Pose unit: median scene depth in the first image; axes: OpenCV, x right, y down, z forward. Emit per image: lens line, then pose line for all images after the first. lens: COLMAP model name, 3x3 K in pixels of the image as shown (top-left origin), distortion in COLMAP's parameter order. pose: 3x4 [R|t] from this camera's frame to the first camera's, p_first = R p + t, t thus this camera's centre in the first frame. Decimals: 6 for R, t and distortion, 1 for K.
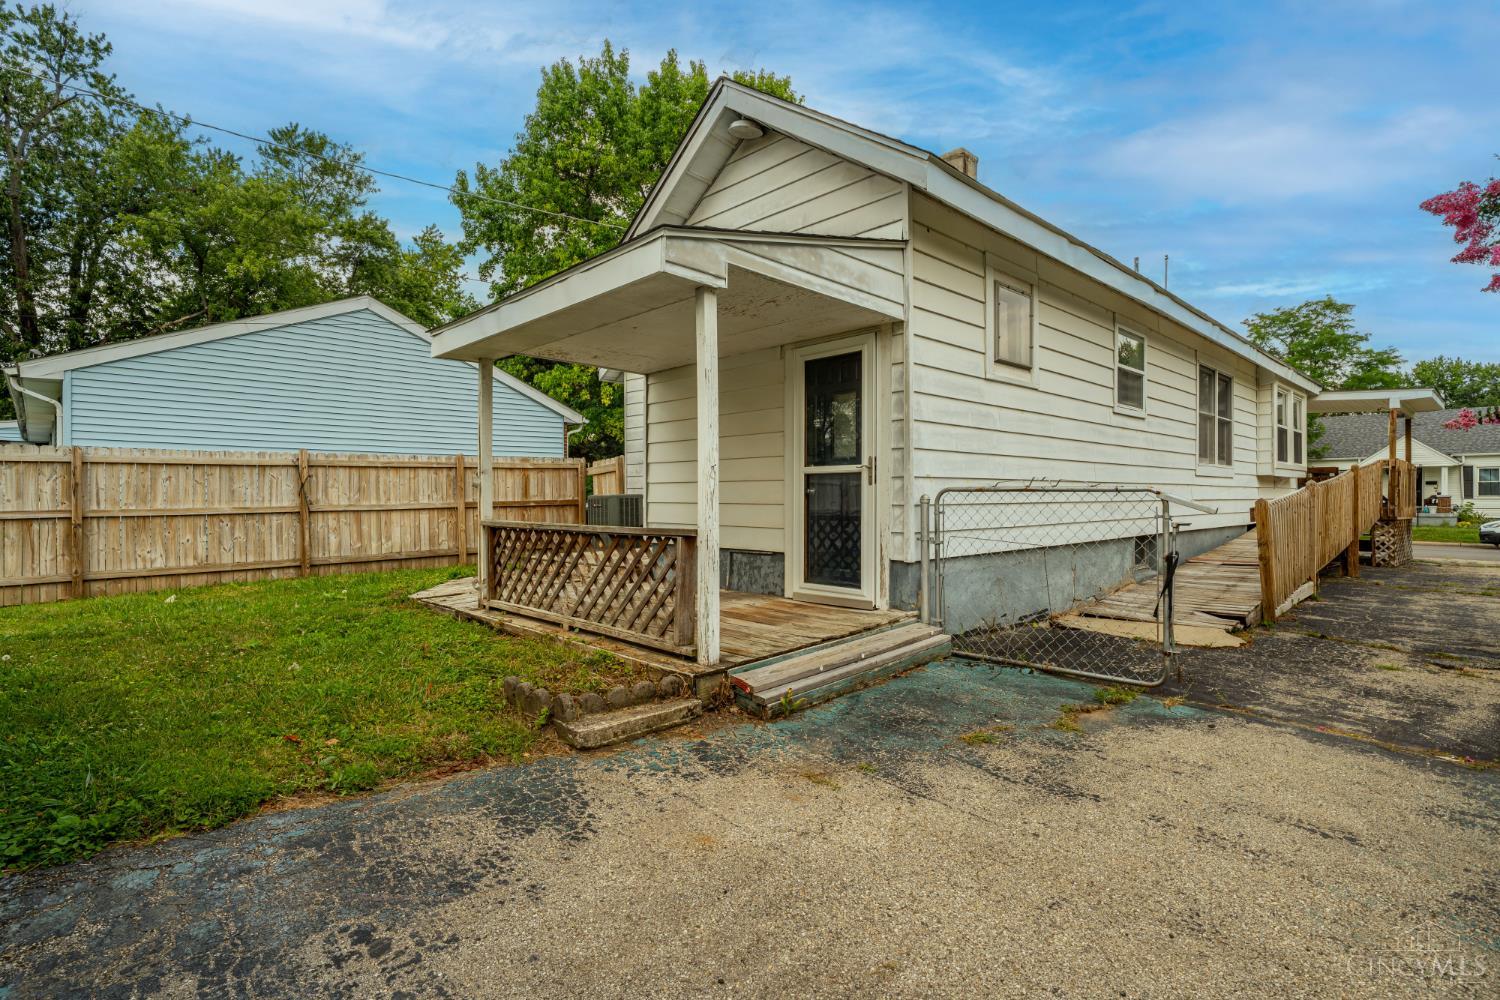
lens RADIAL K [[719.8, 0, 740.0], [0, 719.8, 499.5], [0, 0, 1]] dist [0.000955, 0.000640]
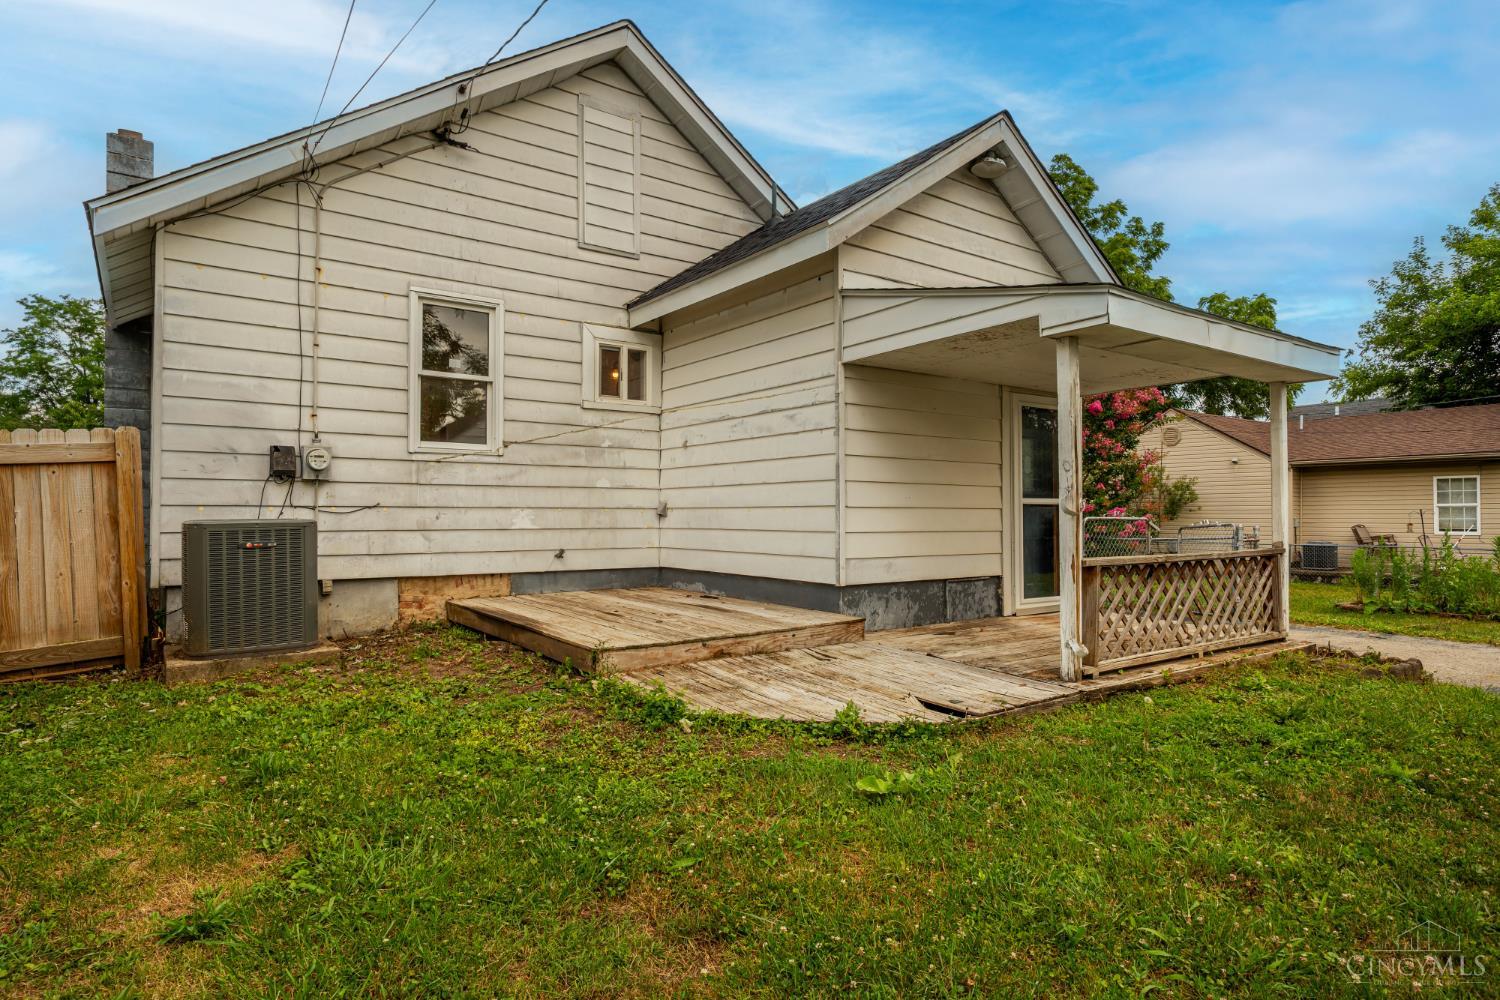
lens RADIAL K [[826.3, 0, 738.1], [0, 826.3, 509.5], [0, 0, 1]] dist [-0.000113, 0.000235]
pose [[0.143271, 0.010473, 0.989628, -0.779253], [0.001184, 0.999941, -0.010754, -0.008358], [-0.989683, 0.002713, 0.143250, 0.765367]]
